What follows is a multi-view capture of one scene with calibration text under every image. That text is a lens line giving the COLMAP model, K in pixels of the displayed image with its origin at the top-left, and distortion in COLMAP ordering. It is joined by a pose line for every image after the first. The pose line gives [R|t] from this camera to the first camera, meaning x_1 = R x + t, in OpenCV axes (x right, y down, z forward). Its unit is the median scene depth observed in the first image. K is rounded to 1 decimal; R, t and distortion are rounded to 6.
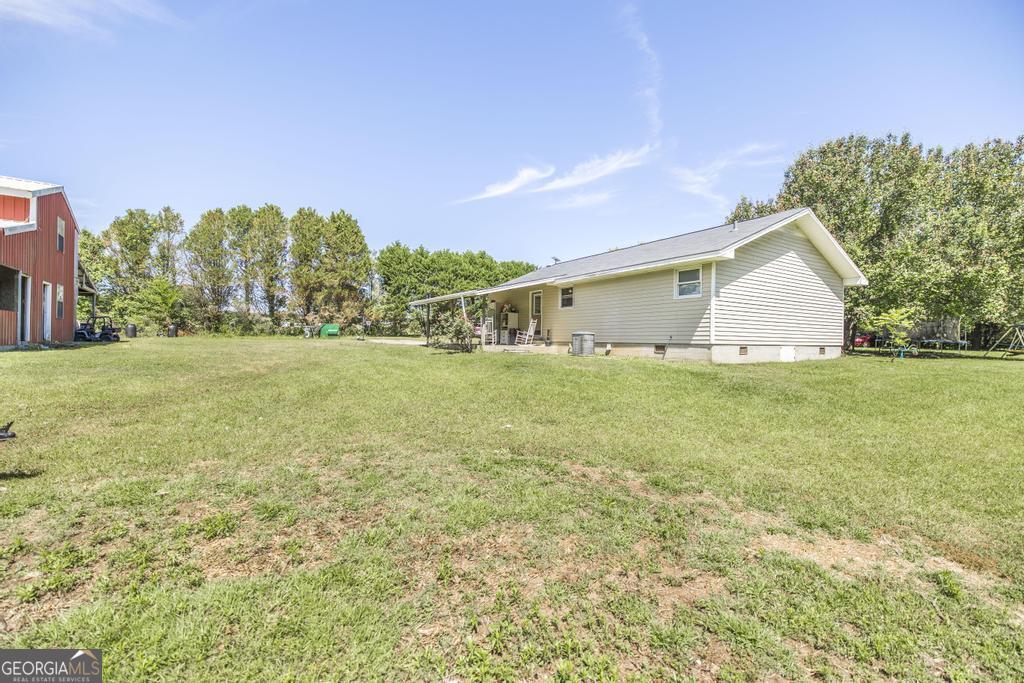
lens RADIAL K [[438.1, 0, 513.5], [0, 438.1, 339.8], [0, 0, 1]] dist [-0.001742, 0.001782]
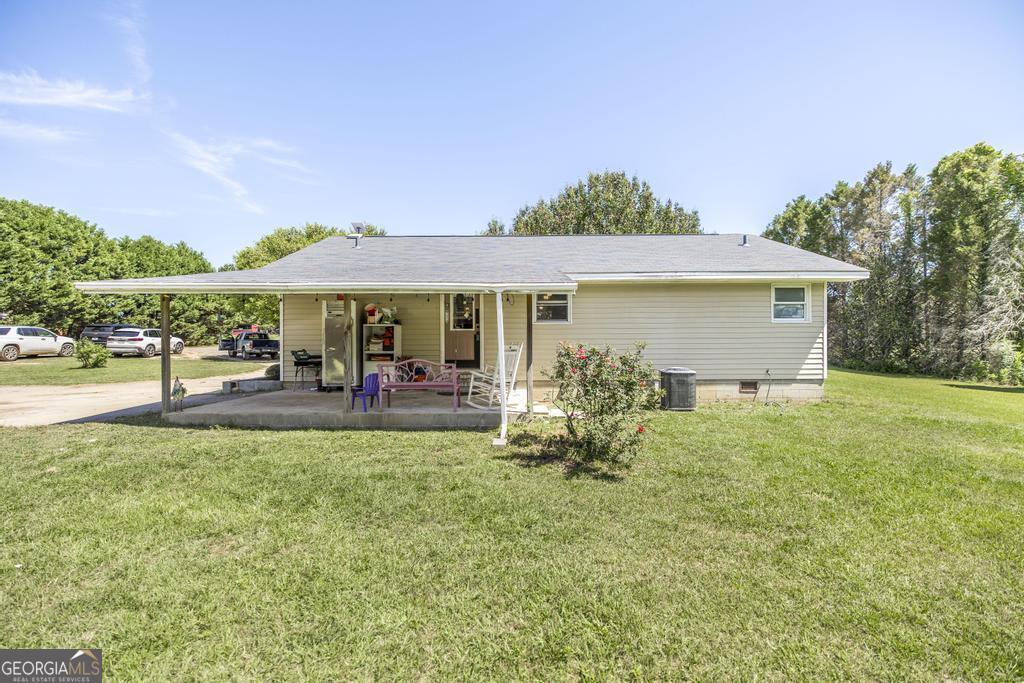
lens RADIAL K [[438.1, 0, 515.5], [0, 438.1, 341.4], [0, 0, 1]] dist [-0.001742, 0.001782]
pose [[0.530582, -0.016985, 0.847463, -0.409548], [0.009807, 0.999855, 0.013899, -0.056500], [-0.847577, 0.000937, 0.530672, 0.740880]]
